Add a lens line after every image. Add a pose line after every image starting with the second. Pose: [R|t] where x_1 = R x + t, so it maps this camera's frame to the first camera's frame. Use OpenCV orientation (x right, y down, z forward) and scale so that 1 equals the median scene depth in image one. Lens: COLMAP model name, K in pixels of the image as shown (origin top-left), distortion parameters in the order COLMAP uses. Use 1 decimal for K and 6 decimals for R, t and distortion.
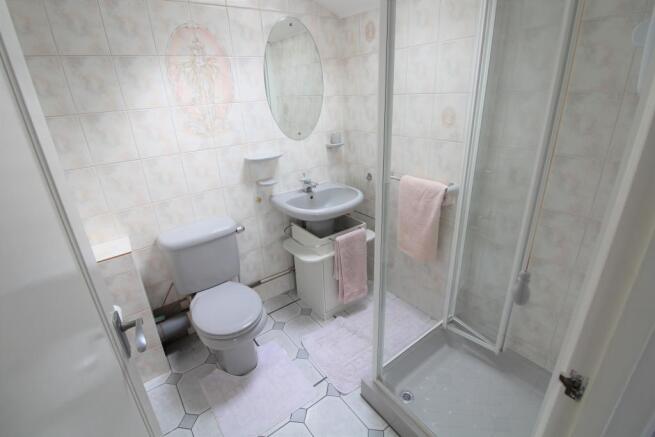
lens RADIAL K [[304.5, 0, 327.7], [0, 304.5, 218.4], [0, 0, 1]] dist [0.001712, -0.000003]
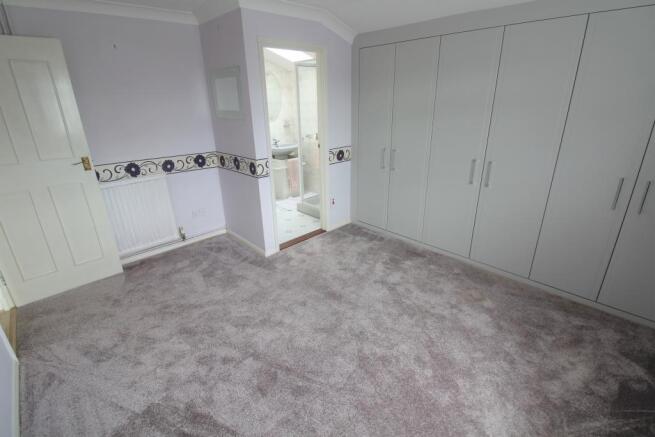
lens RADIAL K [[304.5, 0, 329.9], [0, 304.5, 213.8], [0, 0, 1]] dist [0.001712, -0.000003]
pose [[0.991964, -0.020964, 0.124769, 0.045314], [0.025477, 0.999073, -0.034686, 0.542726], [-0.123926, 0.037586, 0.991579, -1.356398]]
